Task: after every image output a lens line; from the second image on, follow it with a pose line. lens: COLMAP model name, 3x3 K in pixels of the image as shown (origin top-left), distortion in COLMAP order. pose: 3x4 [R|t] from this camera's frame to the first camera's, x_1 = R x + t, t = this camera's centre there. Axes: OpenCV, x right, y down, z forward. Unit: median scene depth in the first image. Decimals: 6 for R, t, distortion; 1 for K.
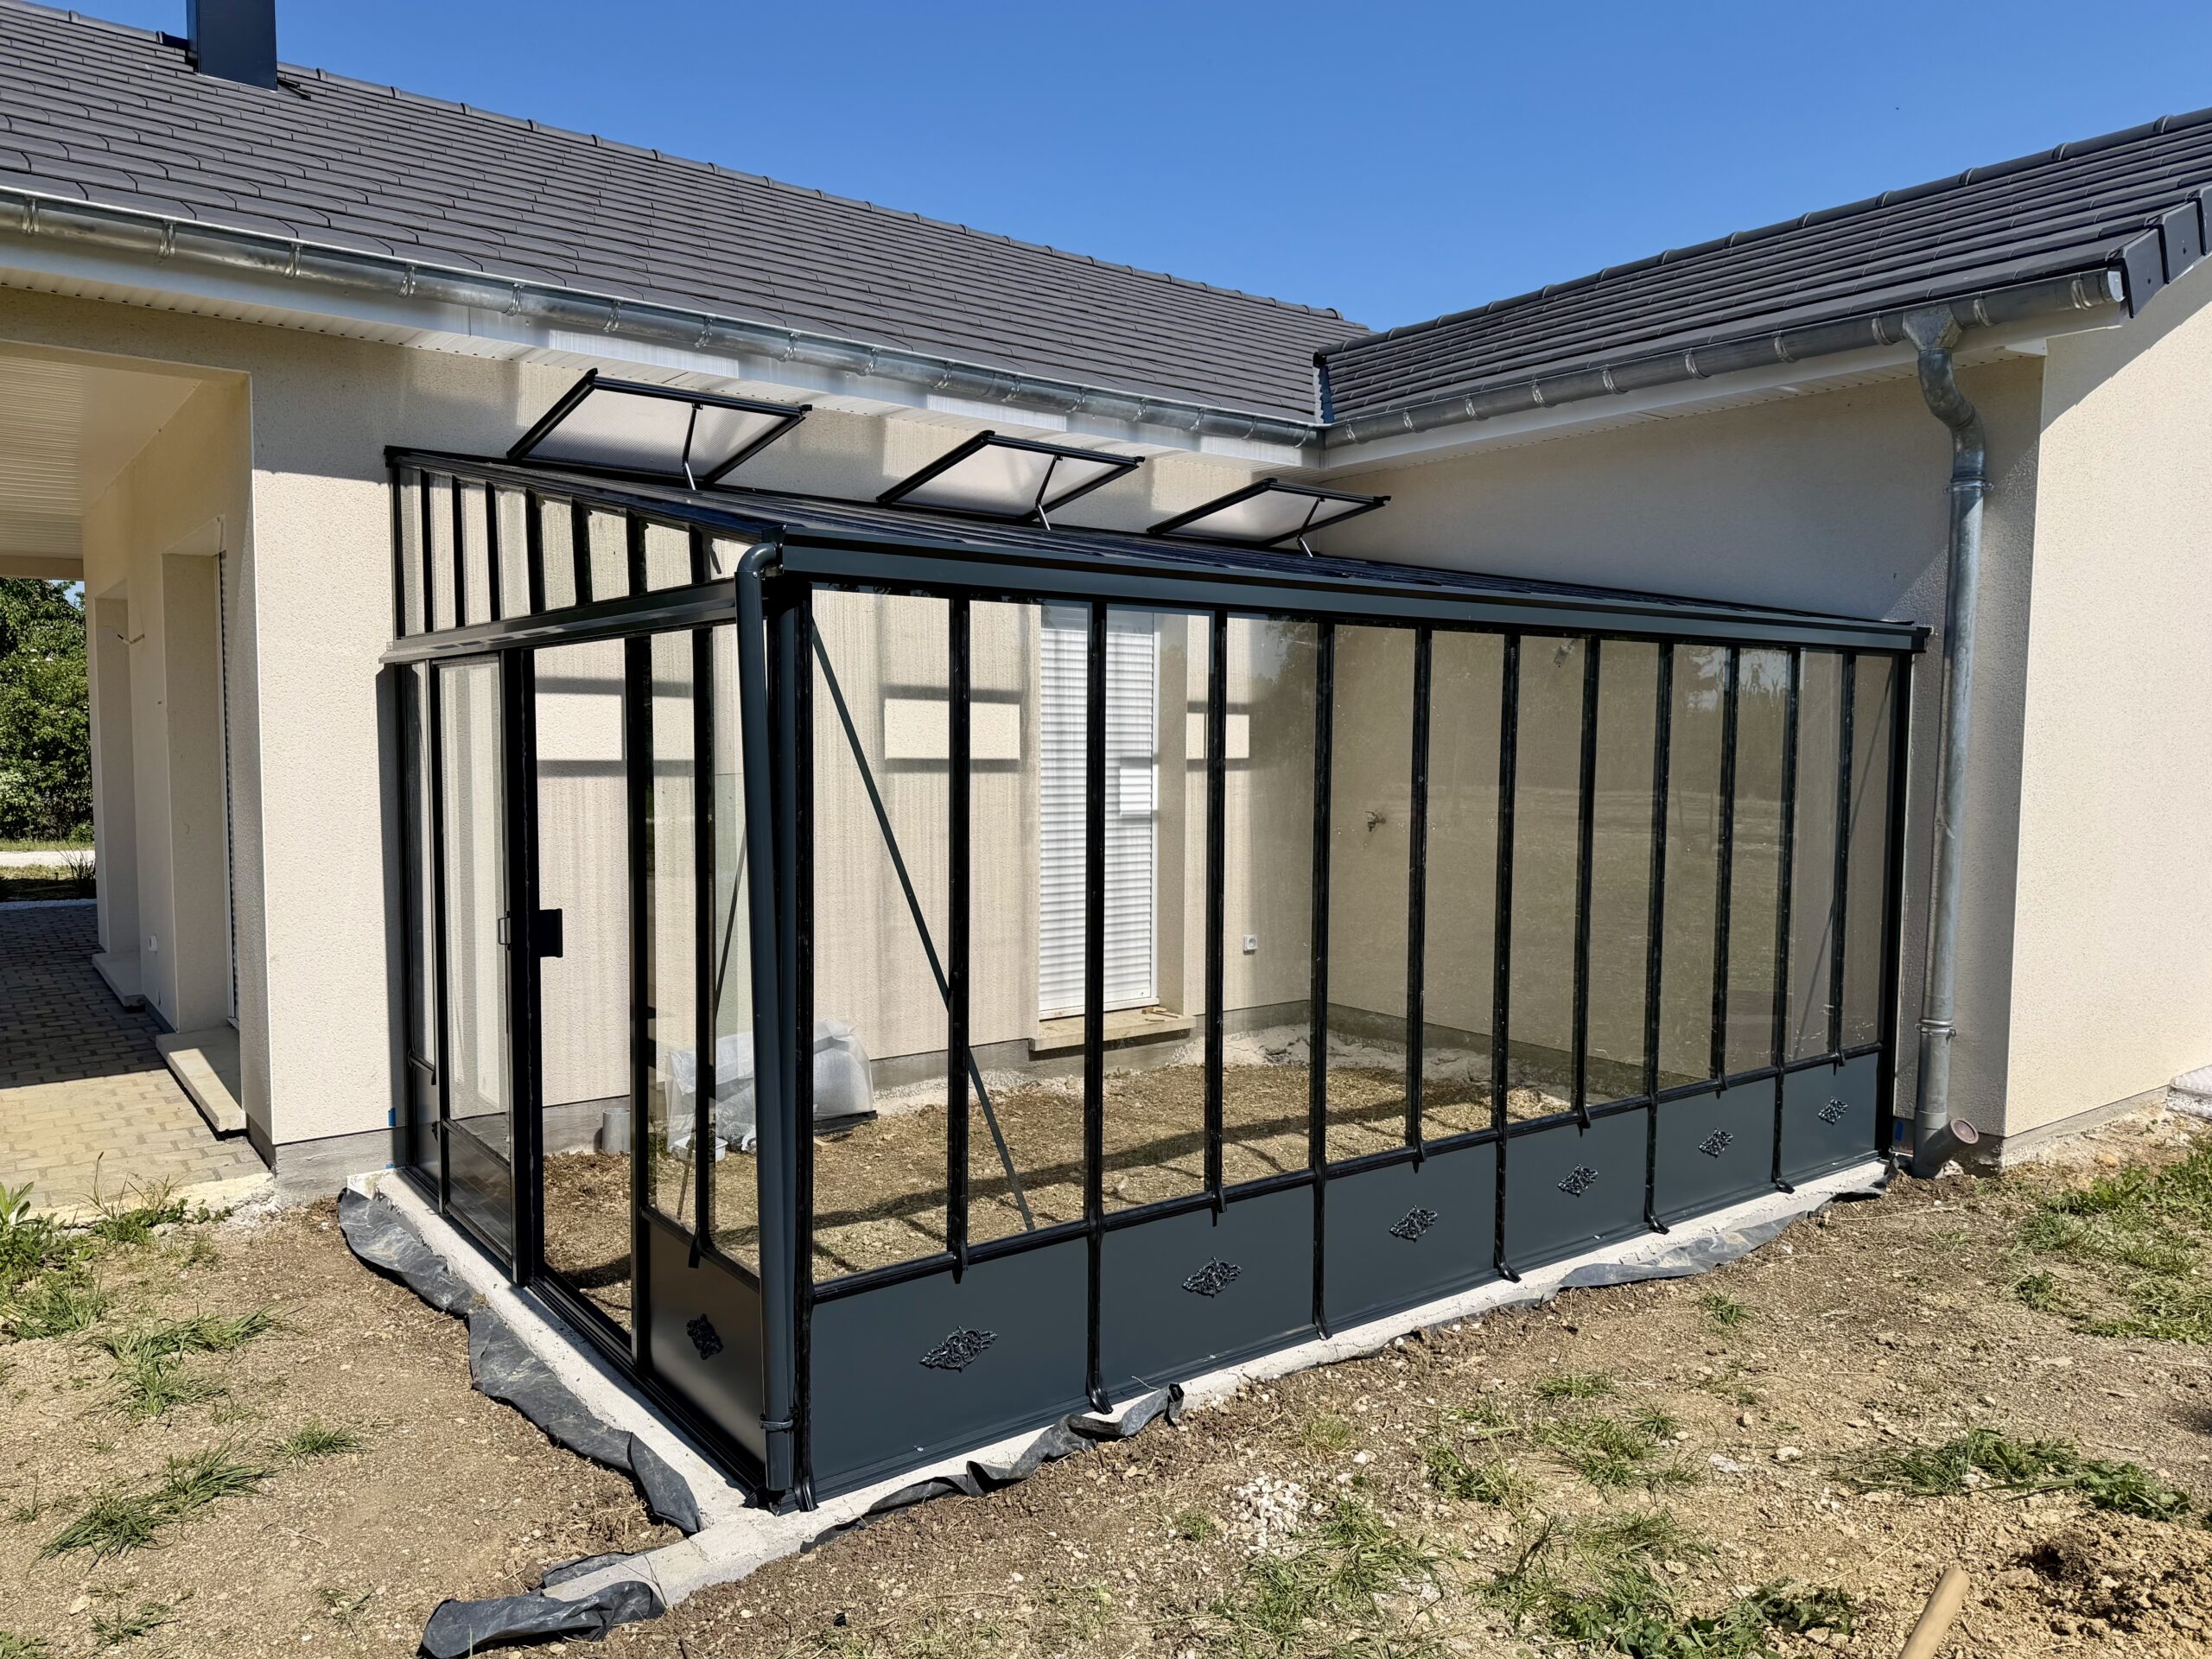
lens RADIAL K [[1539.1, 0, 1098.4], [0, 1539.1, 837.0], [0, 0, 1]] dist [0.103195, -0.149887]
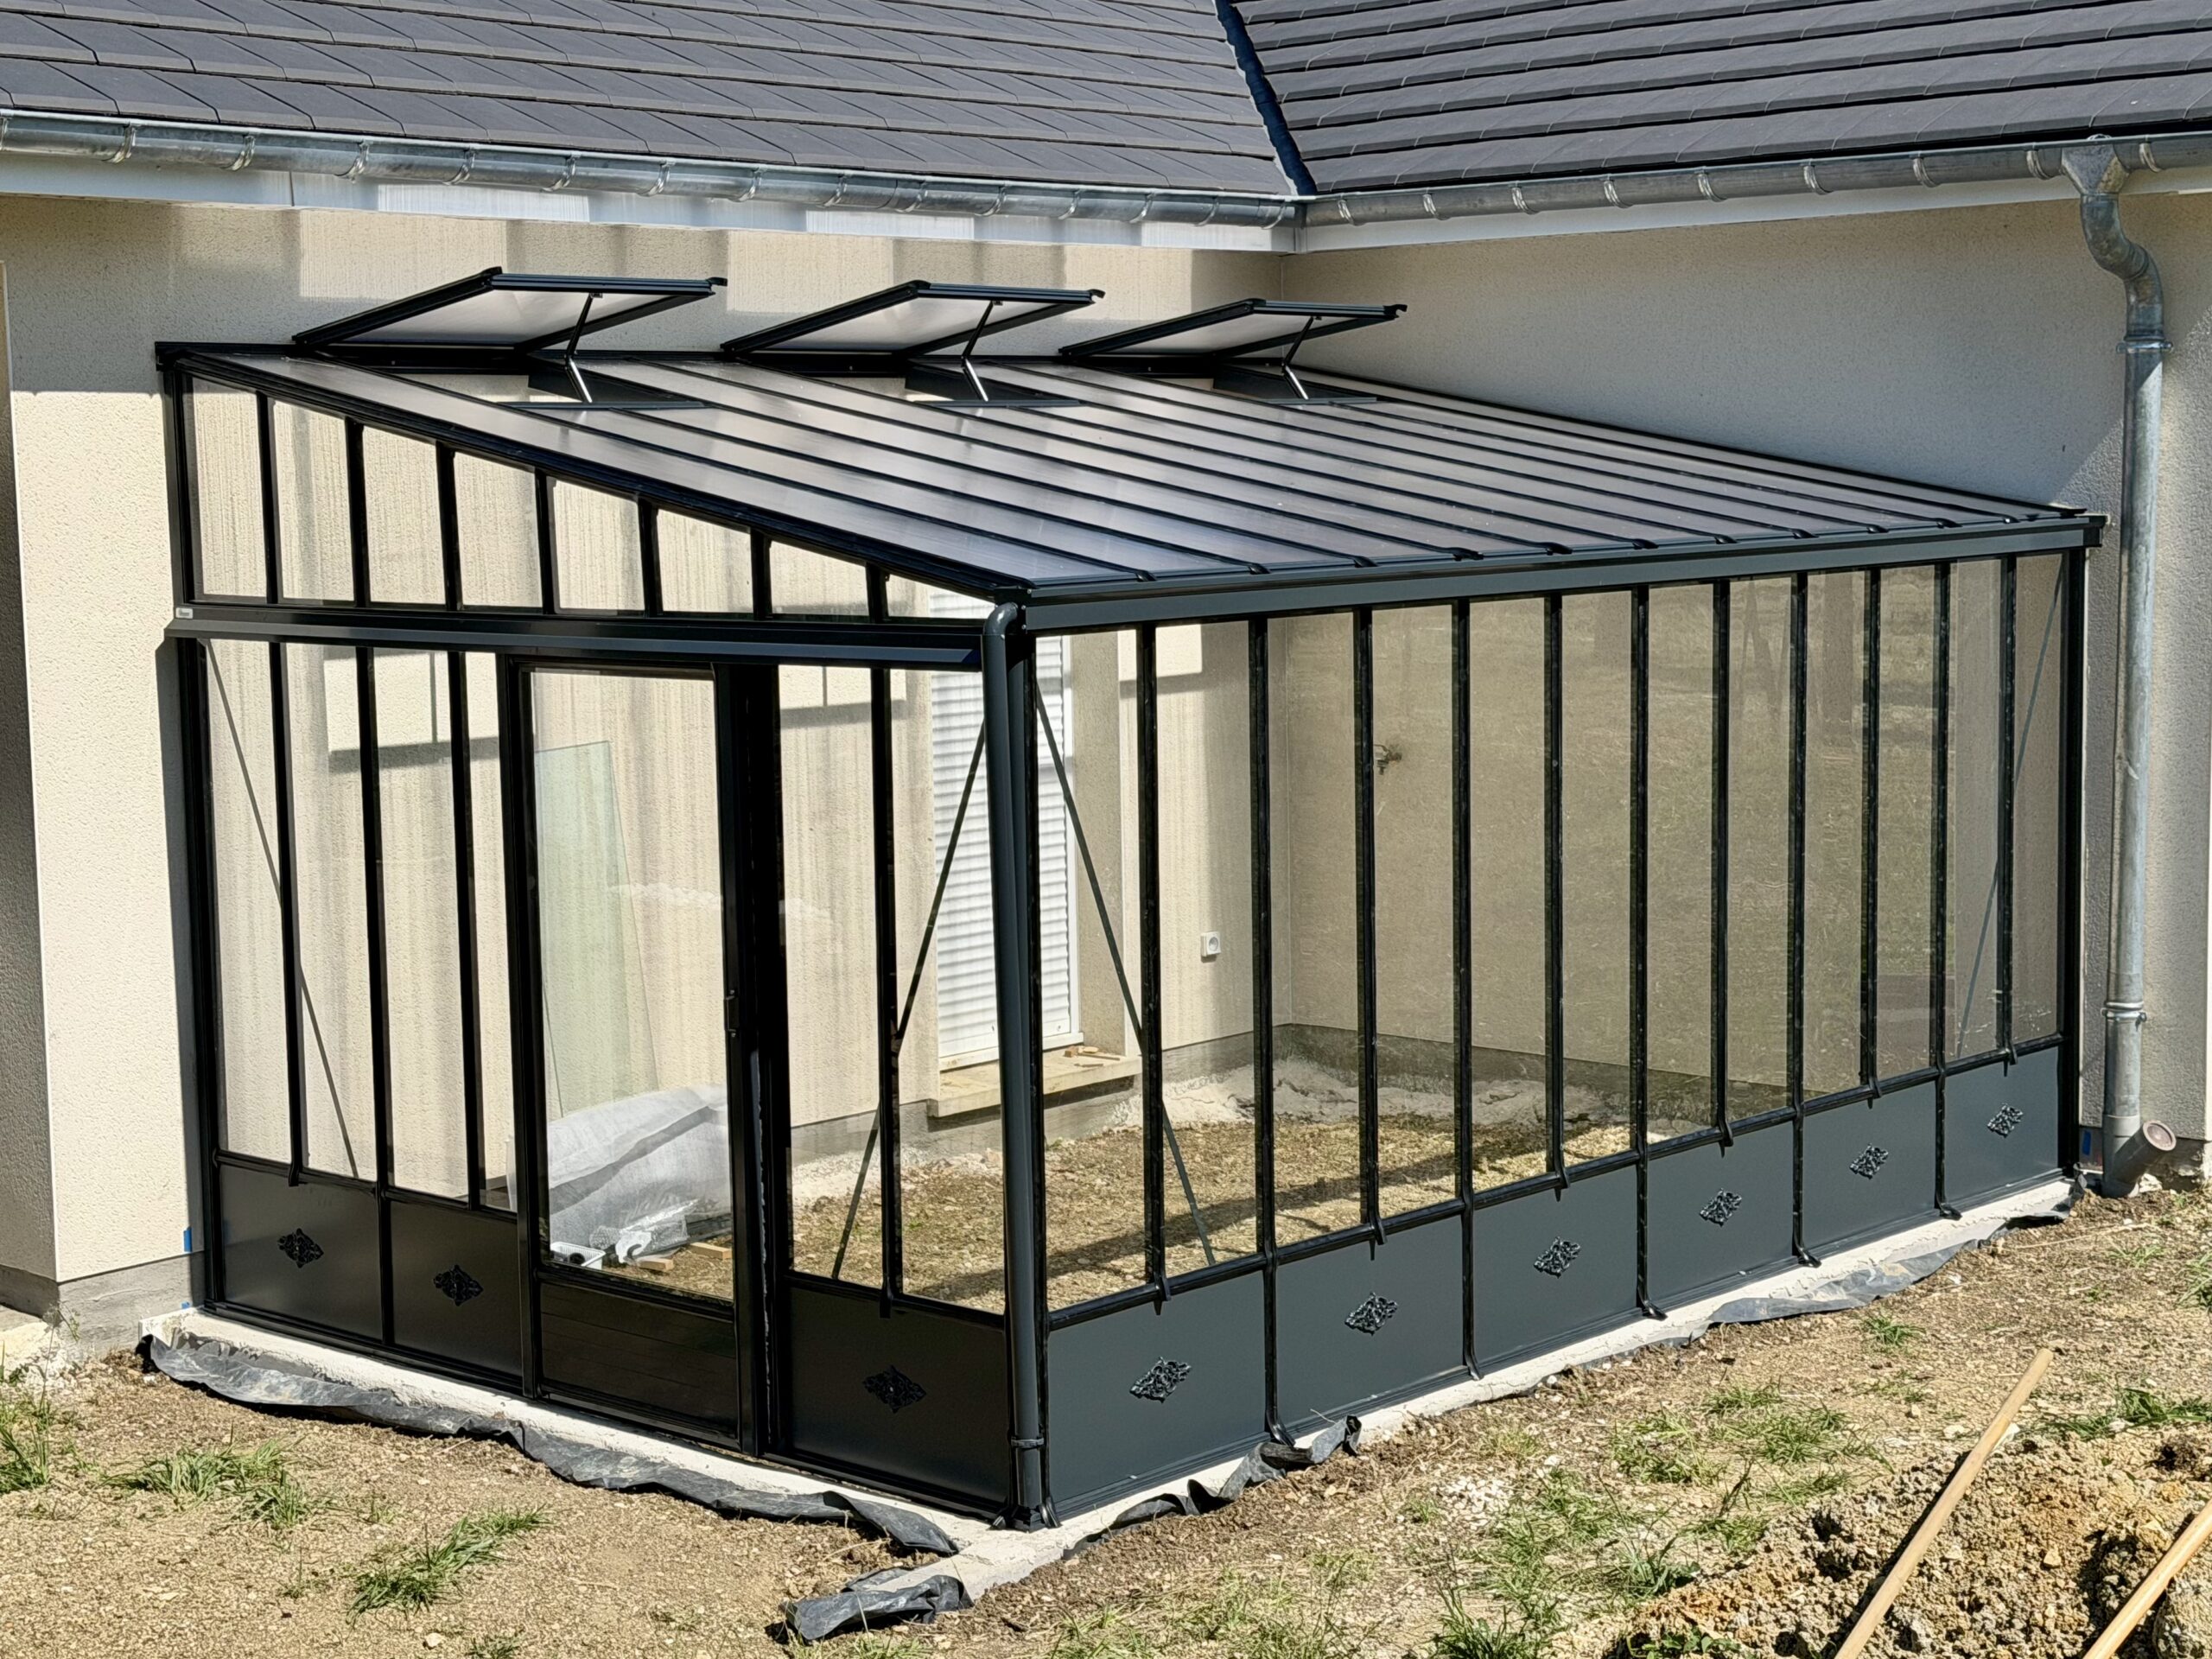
lens RADIAL K [[3496.8, 0, 1082.4], [0, 3496.8, 831.0], [0, 0, 1]] dist [0.125734, 0.101702]
pose [[0.984915, -0.044150, 0.167313, -0.315056], [0.037079, 0.998292, 0.045154, -0.078261], [-0.169021, -0.038269, 0.984869, -0.749341]]
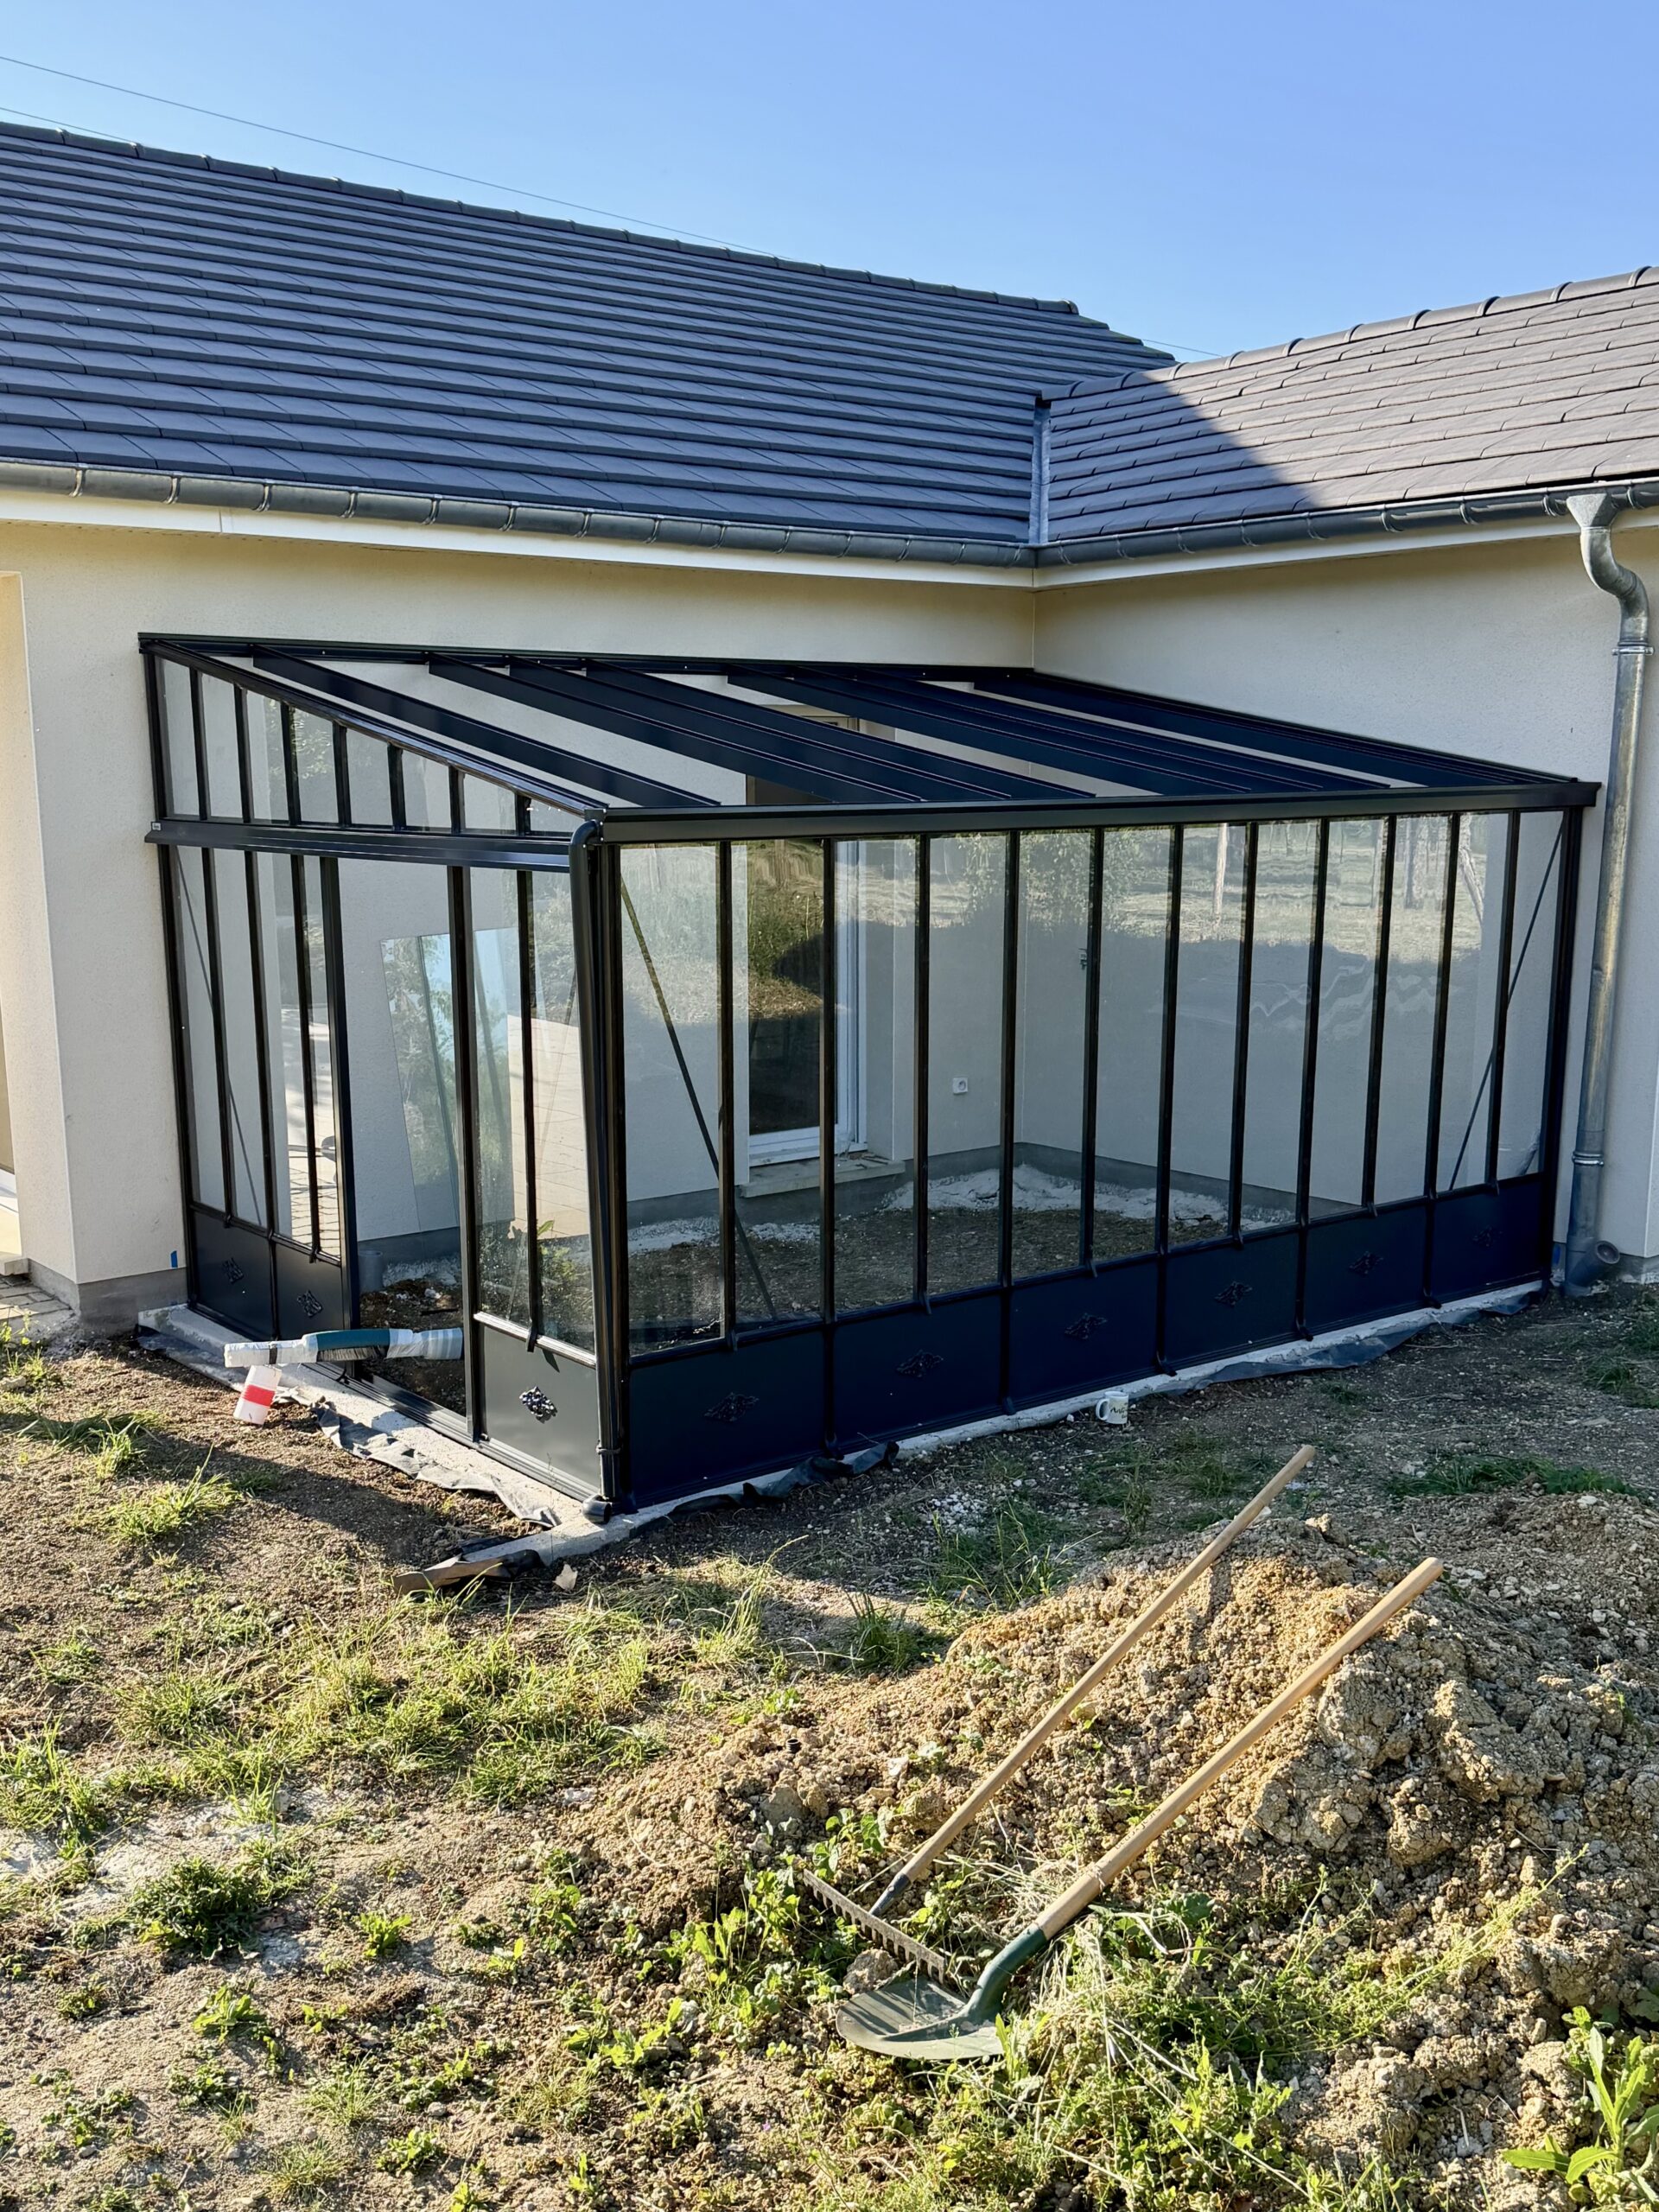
lens RADIAL K [[2117.7, 0, 816.8], [0, 2117.7, 1237.6], [0, 0, 1]] dist [0.070054, -0.001049]
pose [[0.999698, -0.014089, 0.020122, -0.031673], [0.010865, 0.988294, 0.152175, -0.060777], [-0.022031, -0.151911, 0.988149, -0.499649]]
